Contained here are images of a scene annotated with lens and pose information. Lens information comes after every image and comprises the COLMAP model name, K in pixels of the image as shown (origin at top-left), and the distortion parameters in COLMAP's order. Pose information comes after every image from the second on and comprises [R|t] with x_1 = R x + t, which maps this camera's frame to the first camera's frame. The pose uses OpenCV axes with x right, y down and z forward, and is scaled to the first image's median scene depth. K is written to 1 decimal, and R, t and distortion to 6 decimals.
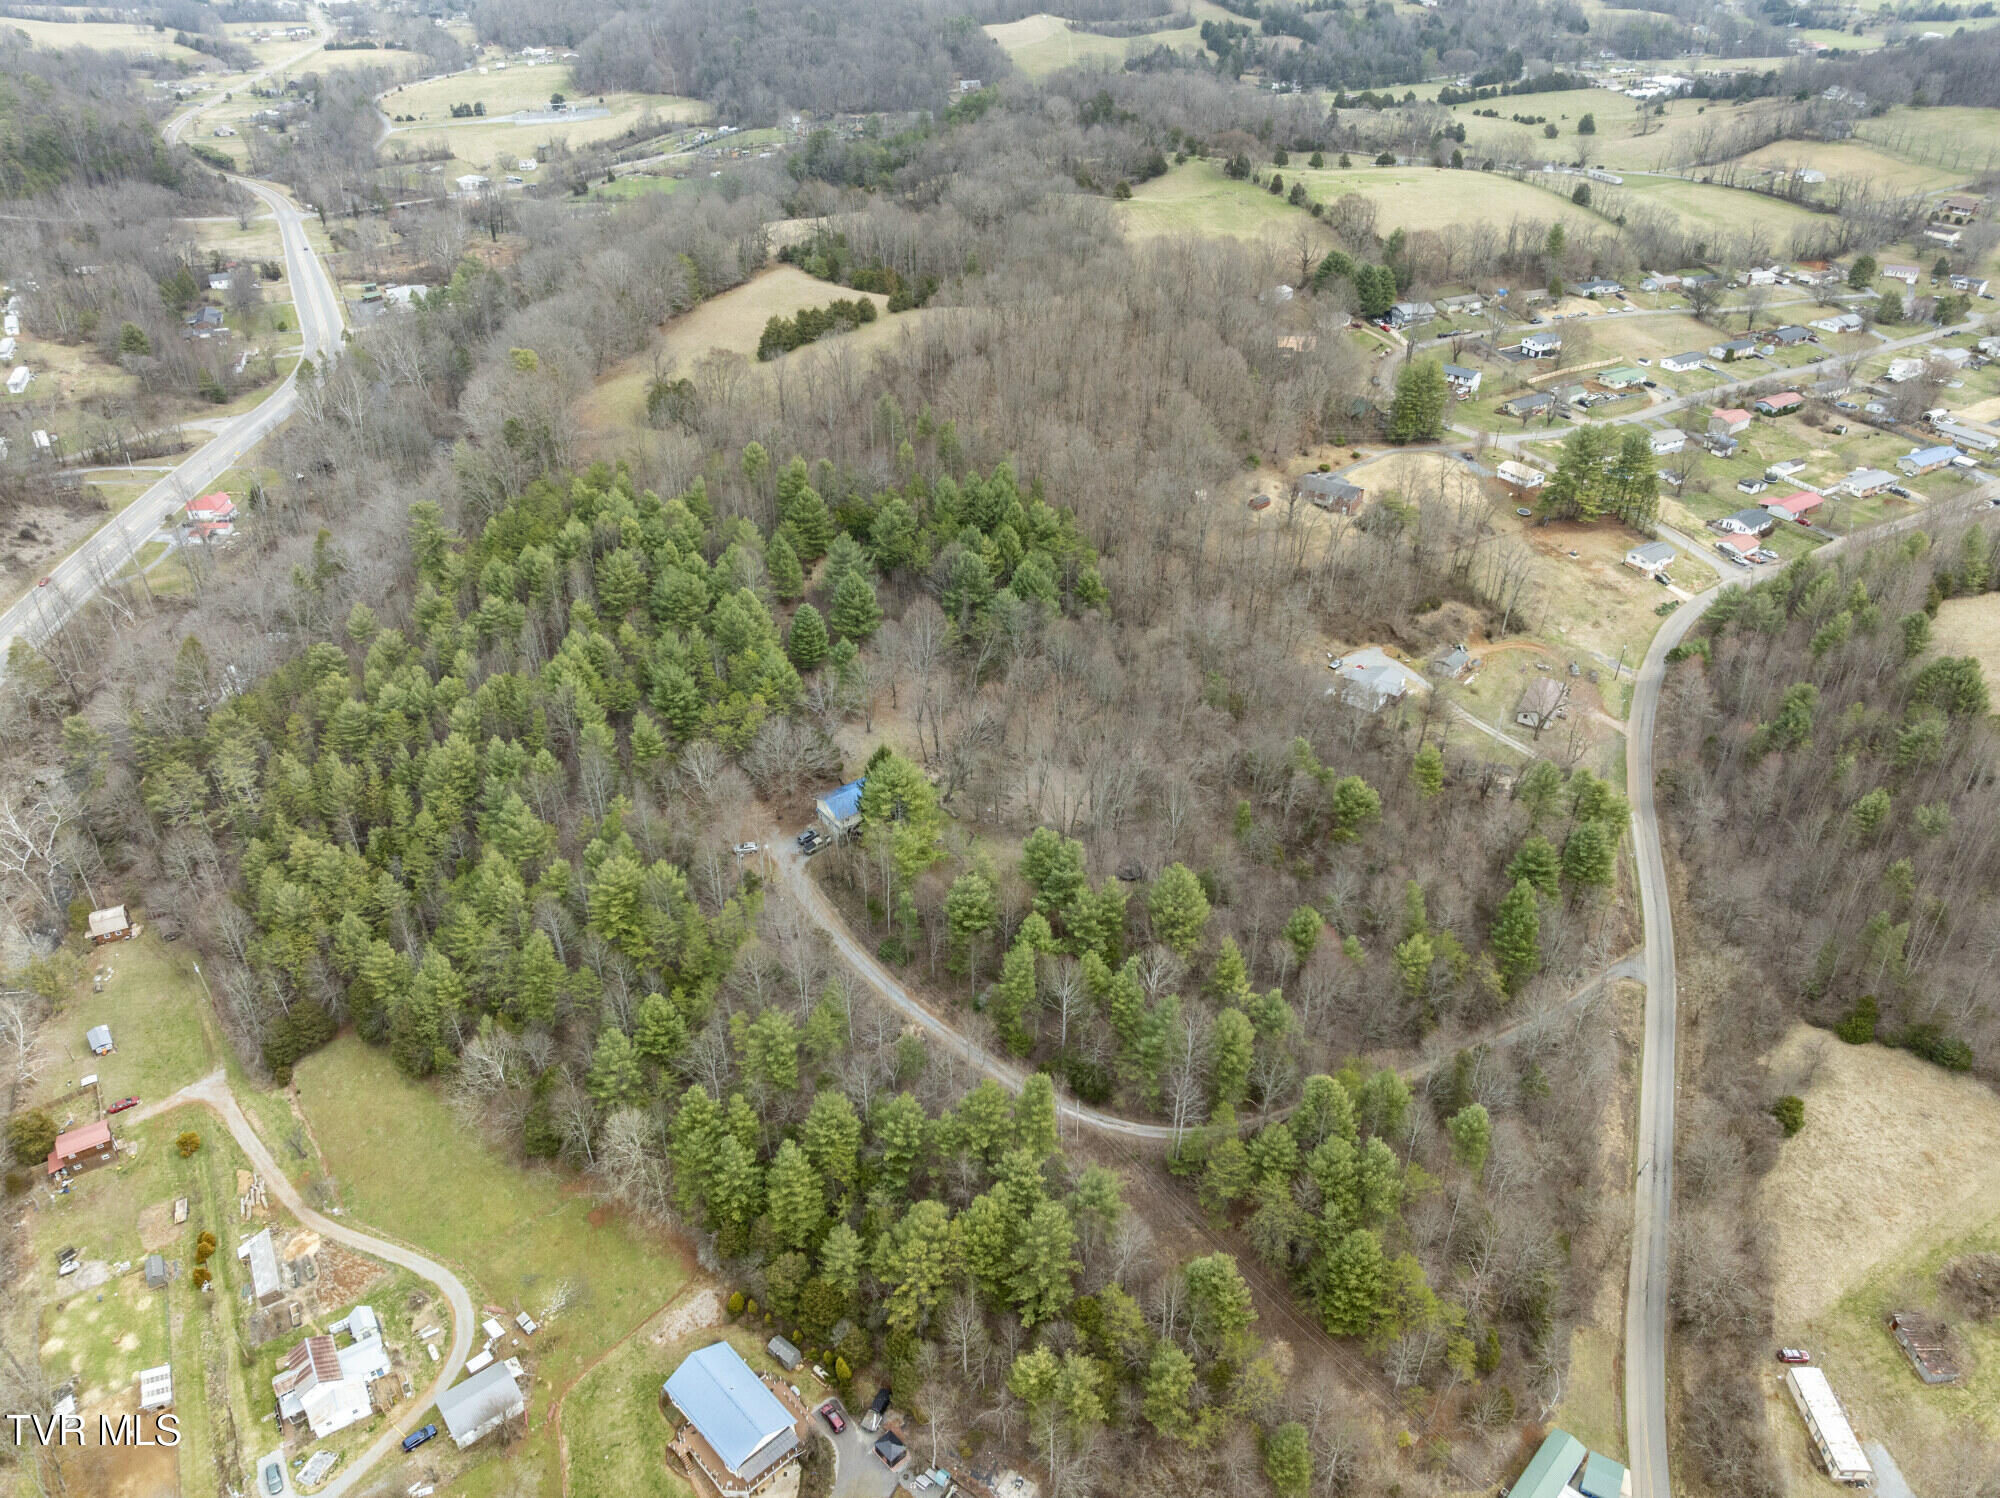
lens RADIAL K [[1413.5, 0, 1013.3], [0, 1413.5, 747.4], [0, 0, 1]] dist [-0.040782, 0.009491]
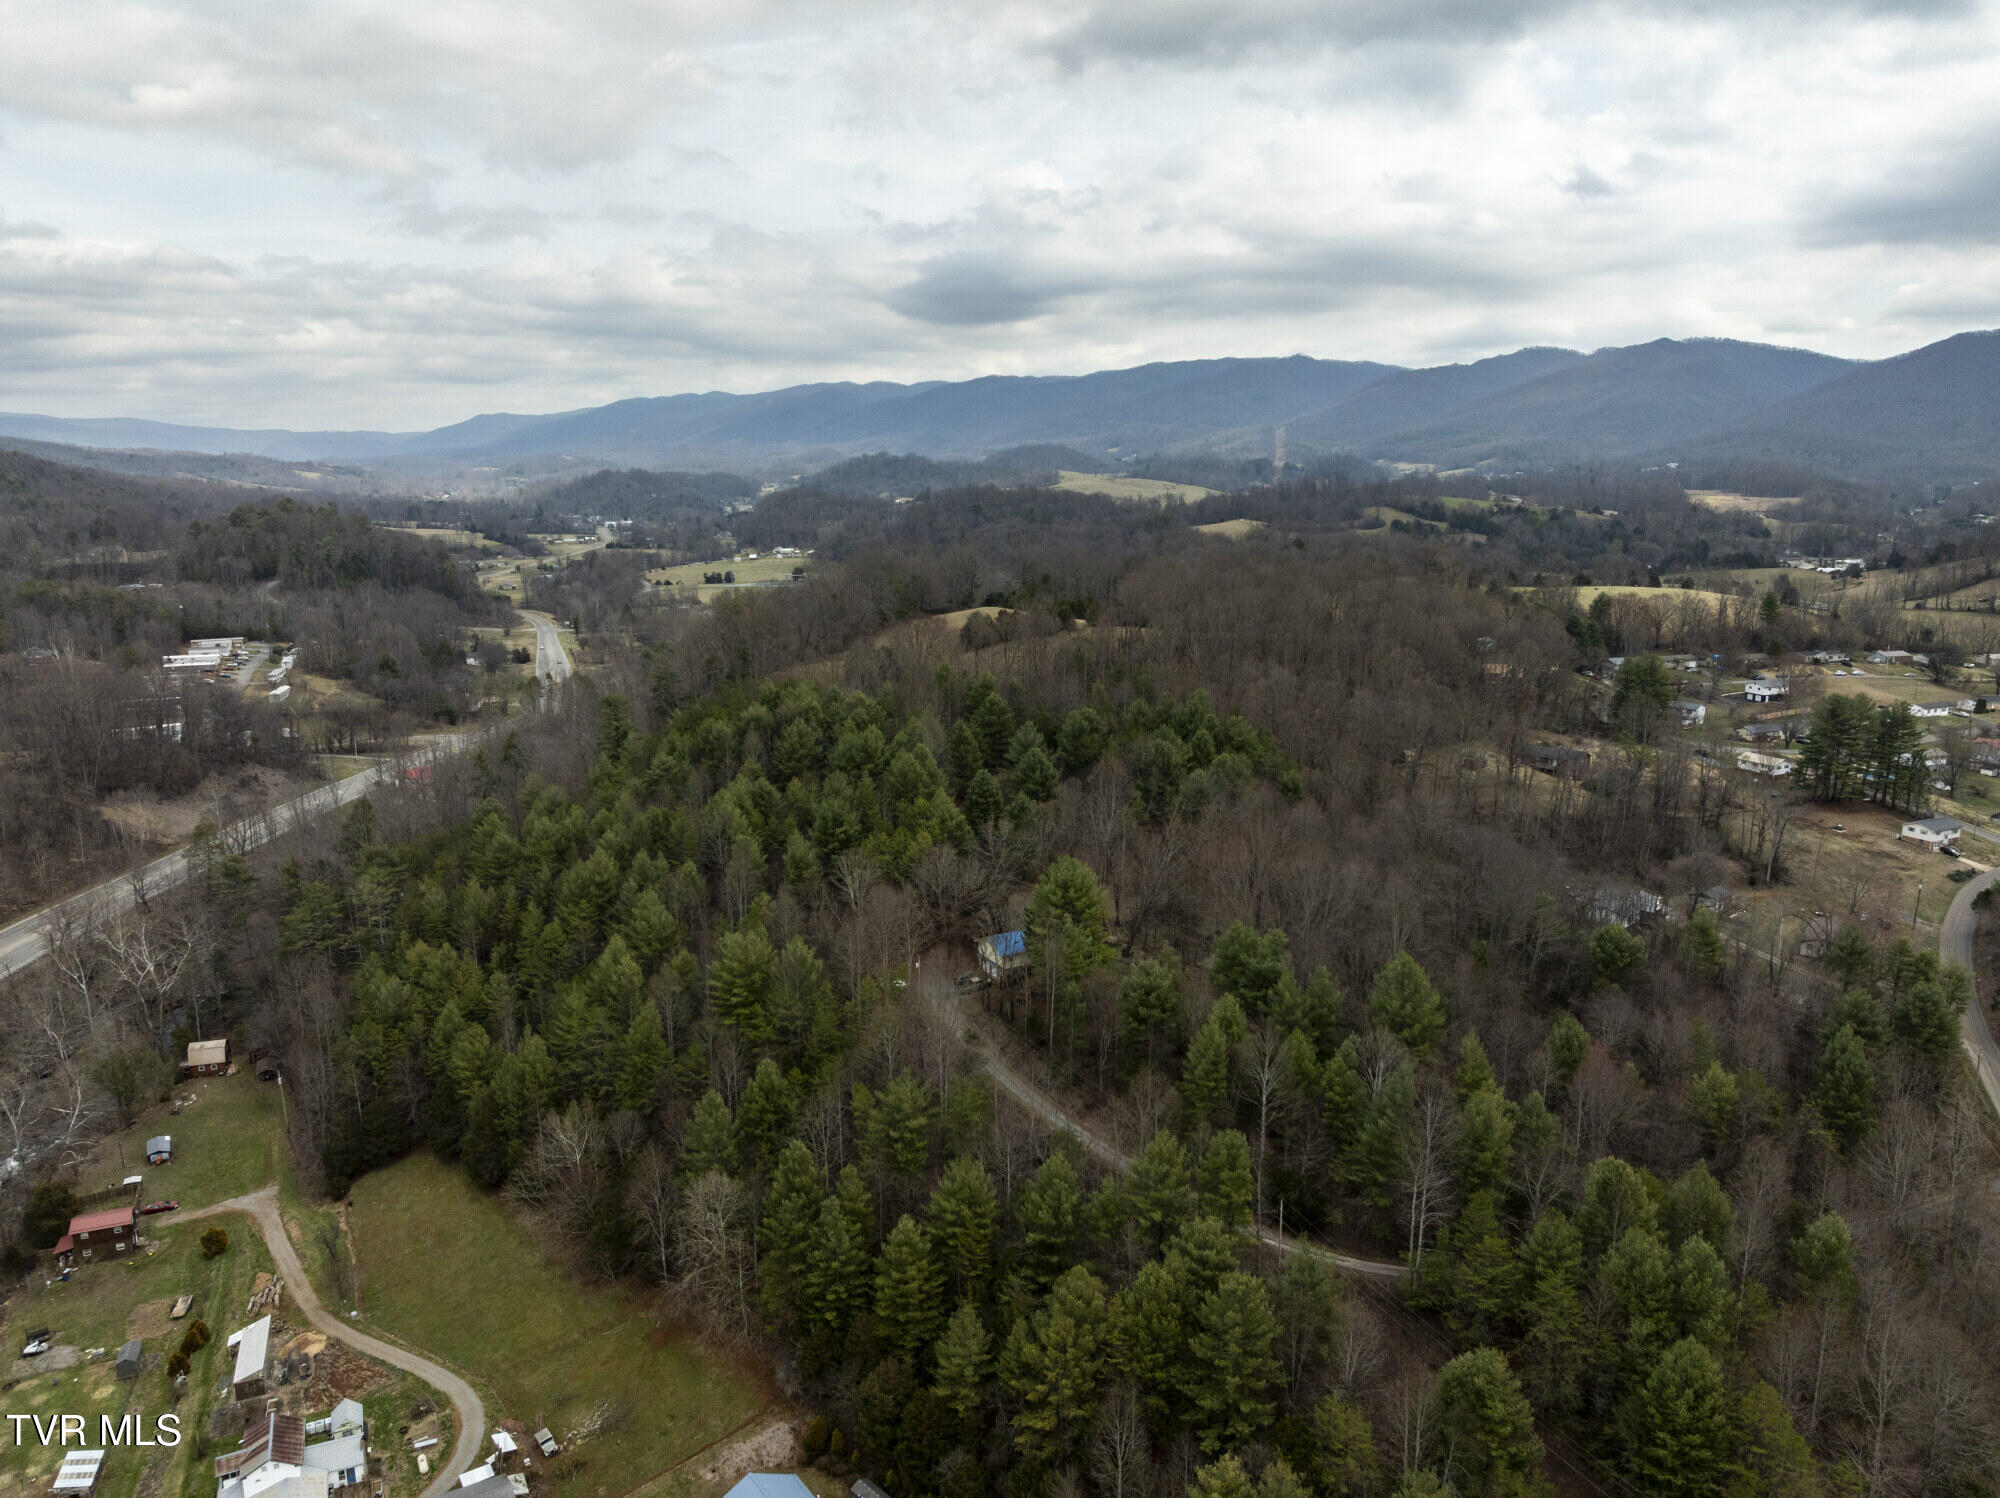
lens RADIAL K [[1413.5, 0, 1011.9], [0, 1413.5, 751.9], [0, 0, 1]] dist [-0.040782, 0.009491]
pose [[0.990178, 0.024804, -0.137591, 0.000054], [-0.073060, 0.930872, -0.357965, 0.260680], [0.119201, 0.364502, 0.923542, 0.155237]]
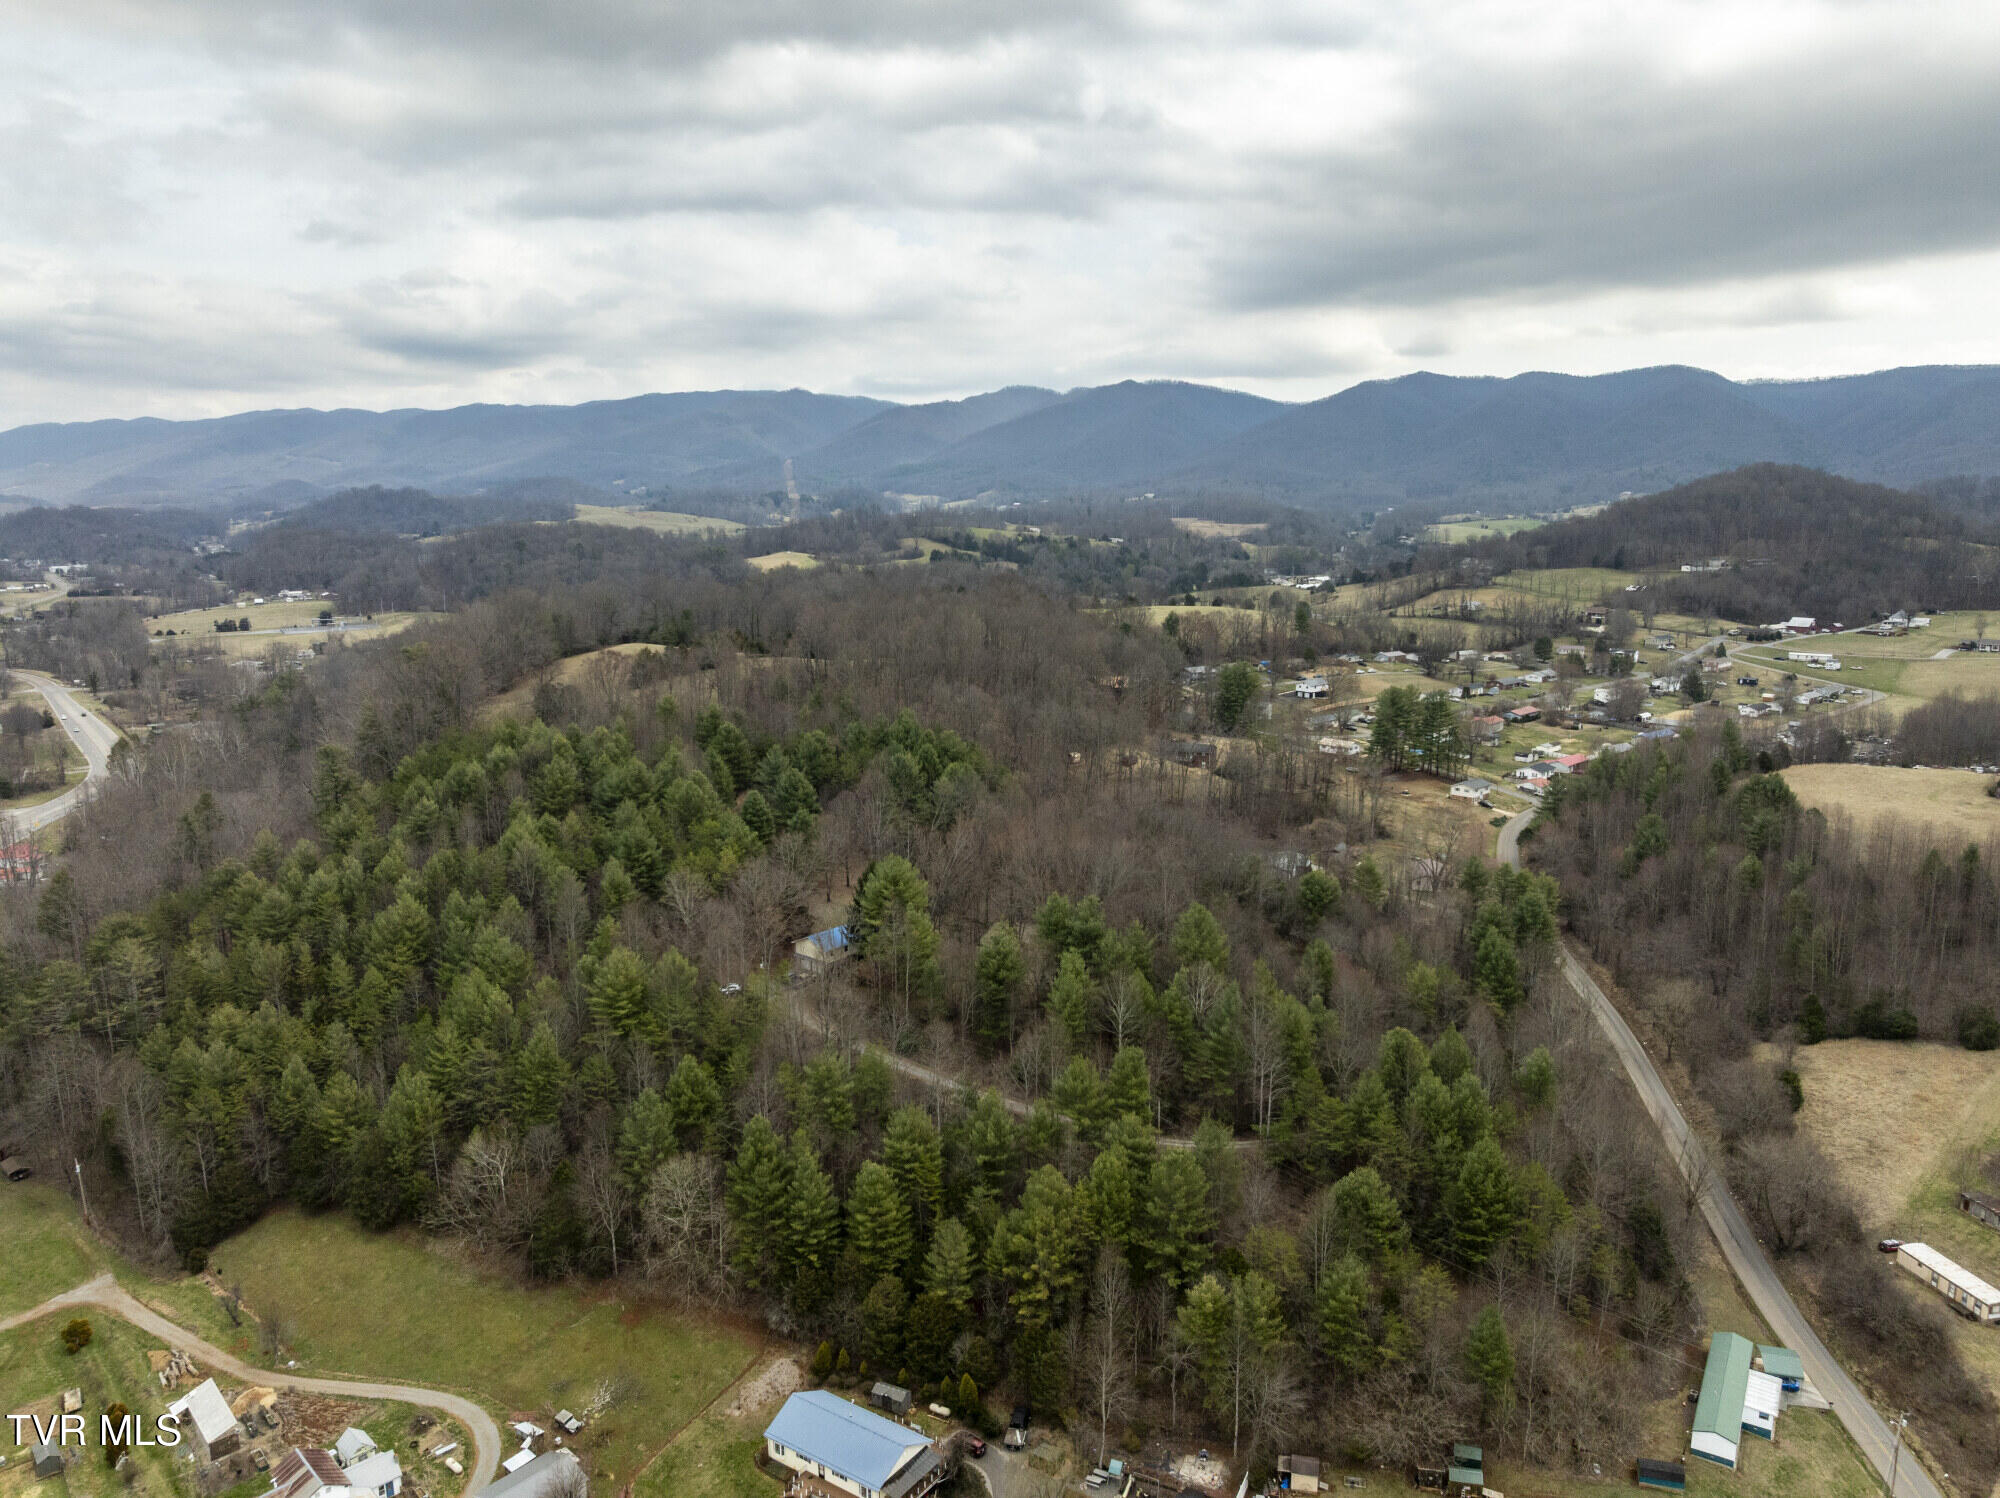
lens RADIAL K [[1413.5, 0, 1014.6], [0, 1413.5, 750.5], [0, 0, 1]] dist [-0.040782, 0.009491]
pose [[0.977688, -0.040678, 0.206085, -0.202099], [0.116521, 0.921320, -0.370934, 0.317454], [-0.174781, 0.386671, 0.905504, 0.043888]]
